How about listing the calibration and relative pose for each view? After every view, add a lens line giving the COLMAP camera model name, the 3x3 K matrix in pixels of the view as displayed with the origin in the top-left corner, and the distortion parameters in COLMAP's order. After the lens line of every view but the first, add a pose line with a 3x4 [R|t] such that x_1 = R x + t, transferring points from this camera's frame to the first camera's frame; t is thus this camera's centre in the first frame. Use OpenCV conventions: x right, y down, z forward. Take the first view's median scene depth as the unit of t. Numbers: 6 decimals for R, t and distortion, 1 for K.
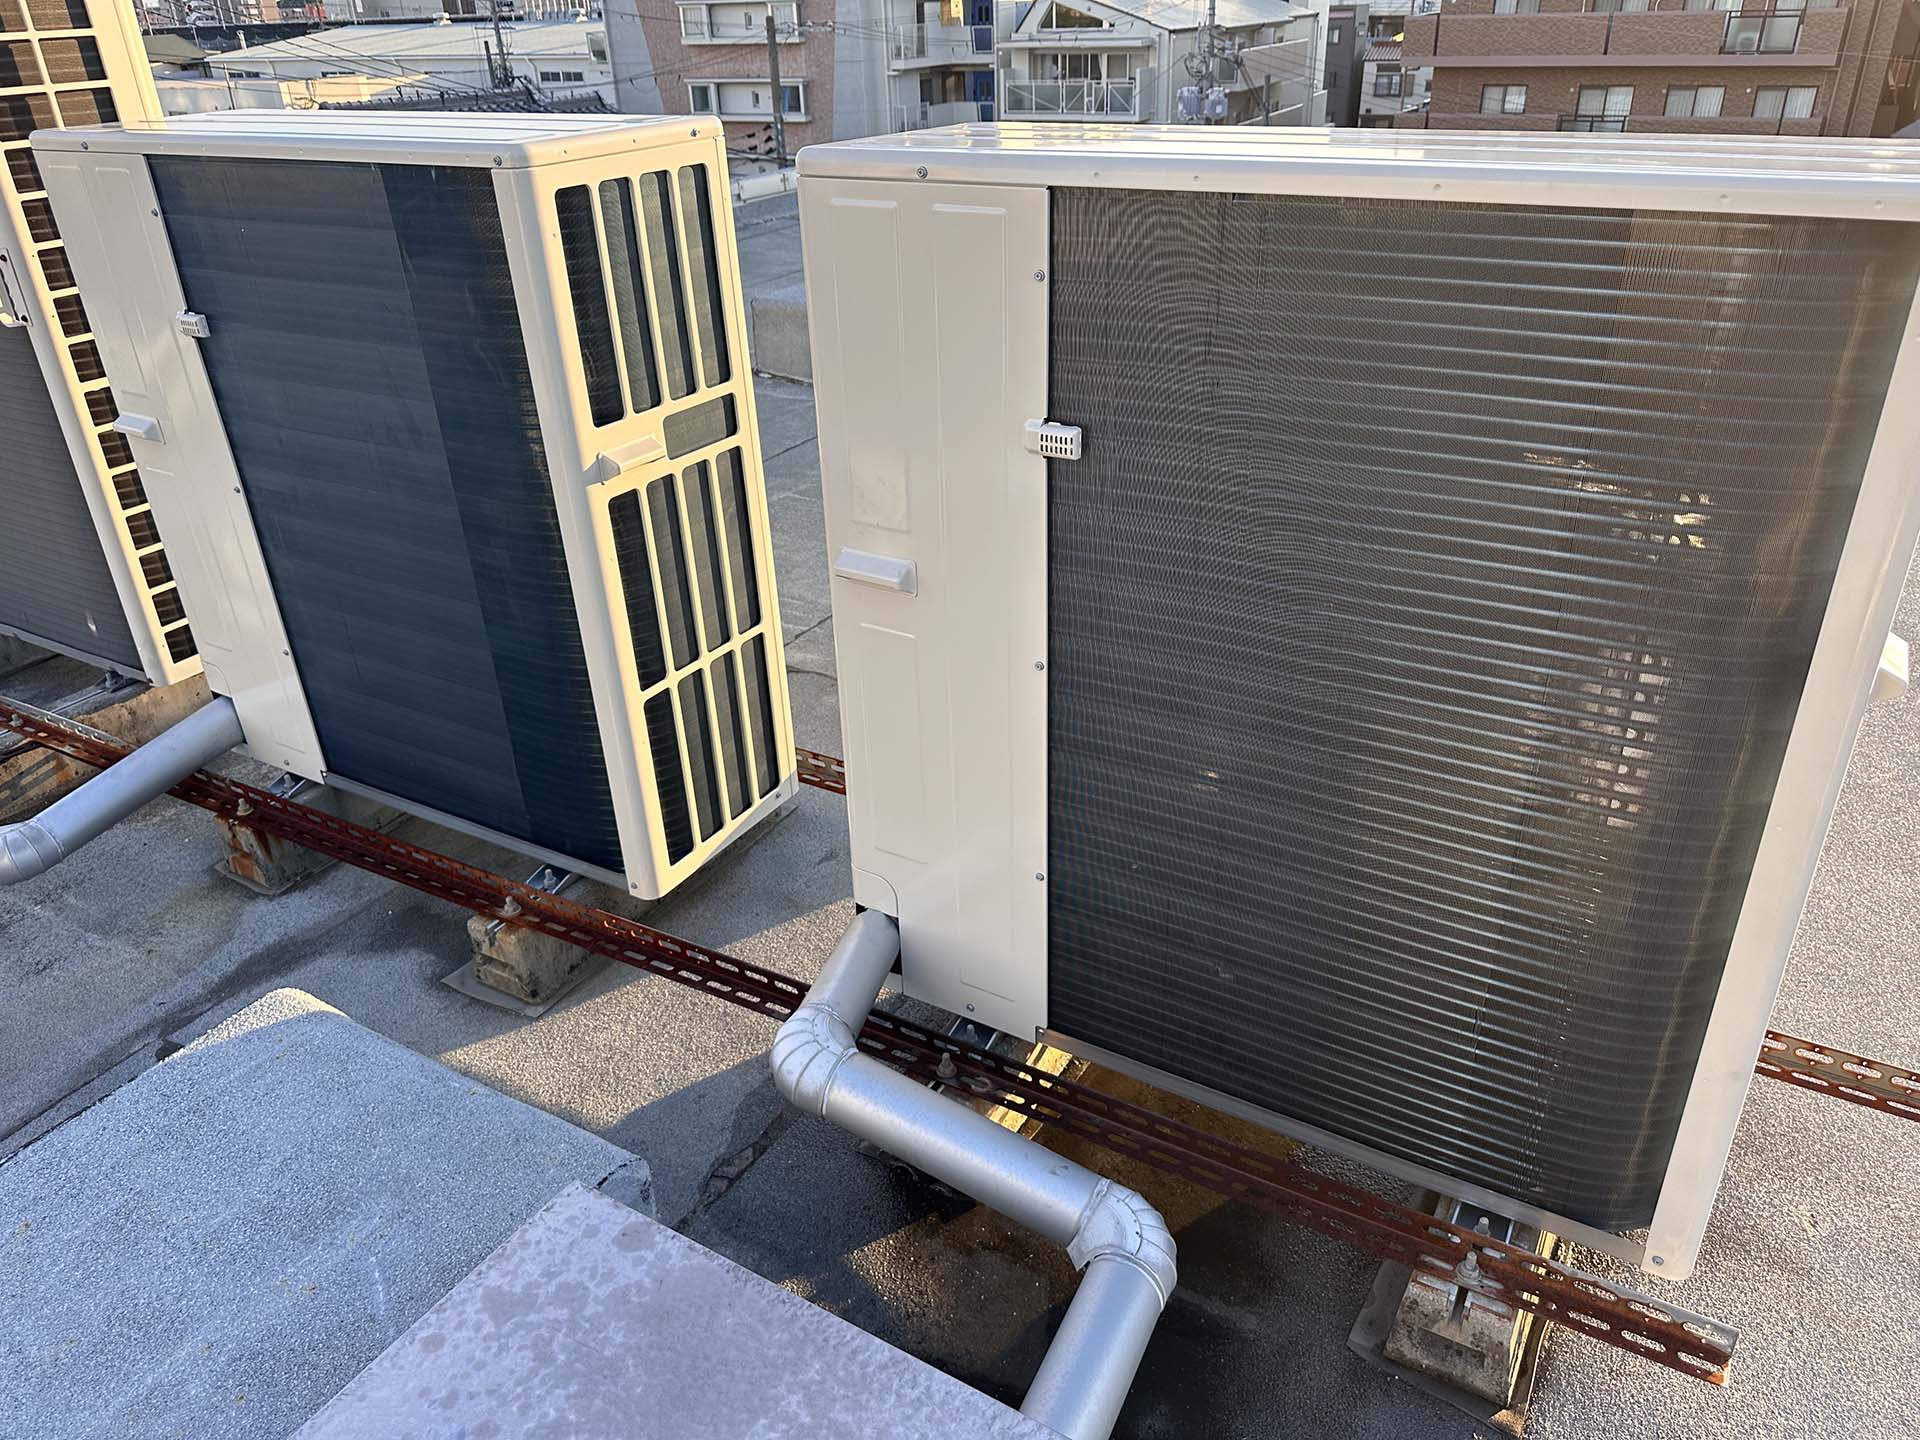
lens RADIAL K [[1349.3, 0, 960.0], [0, 1349.3, 720.0], [0, 0, 1]] dist [0.040463, -0.045810]
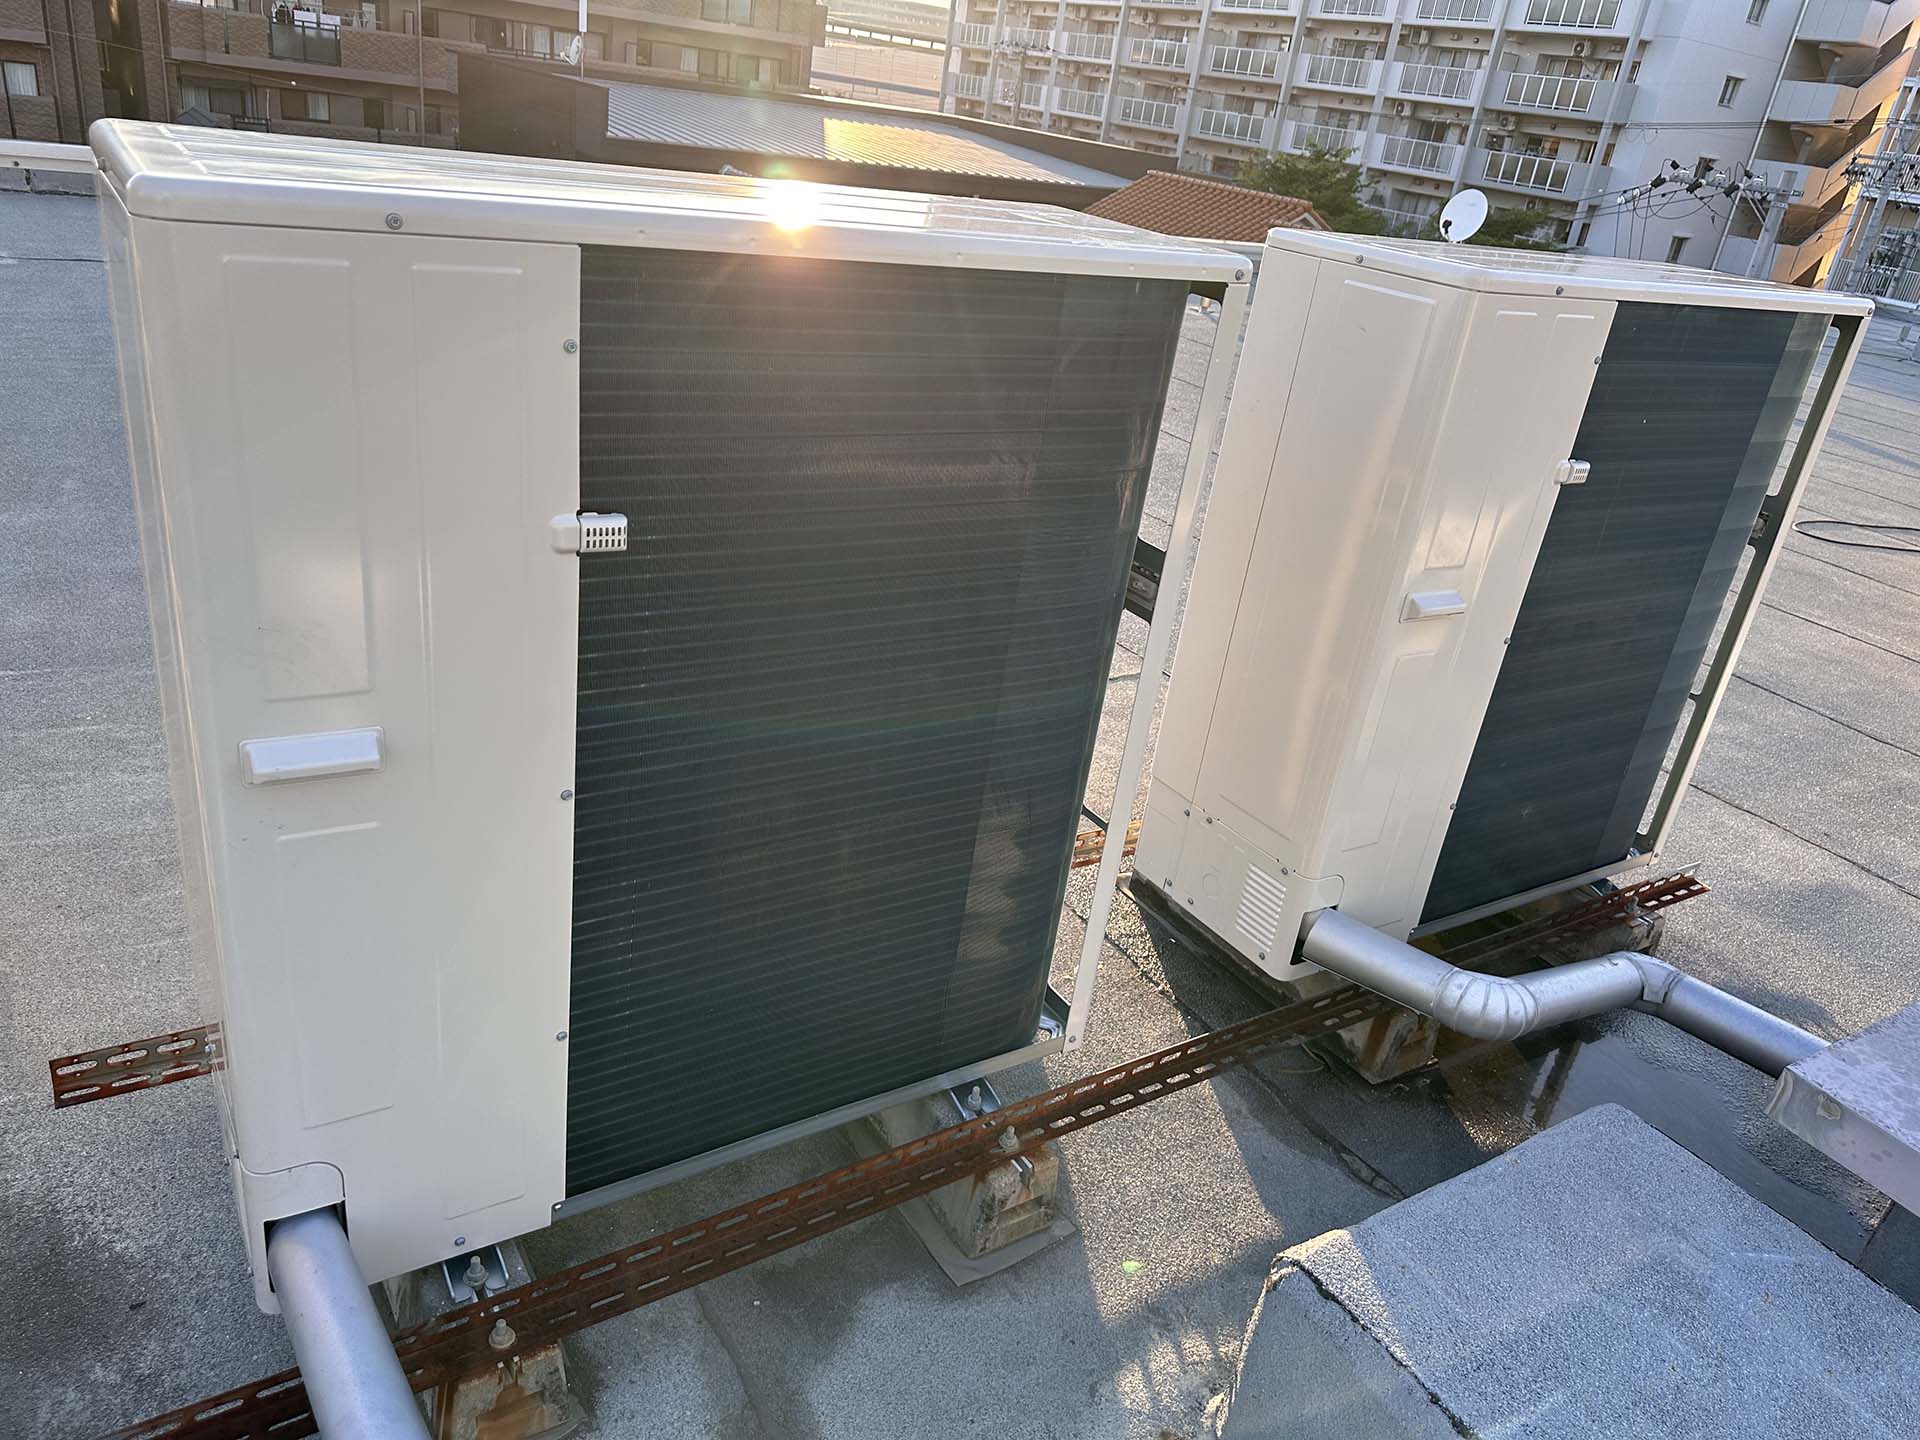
lens RADIAL K [[1452.9, 0, 959.2], [0, 1452.9, 836.1], [0, 0, 1]] dist [0.031694, -0.064665]
pose [[0.402898, -0.345340, 0.847593, -0.958230], [0.301604, 0.924452, 0.233289, -0.237757], [-0.864123, 0.161645, 0.476616, 0.515893]]
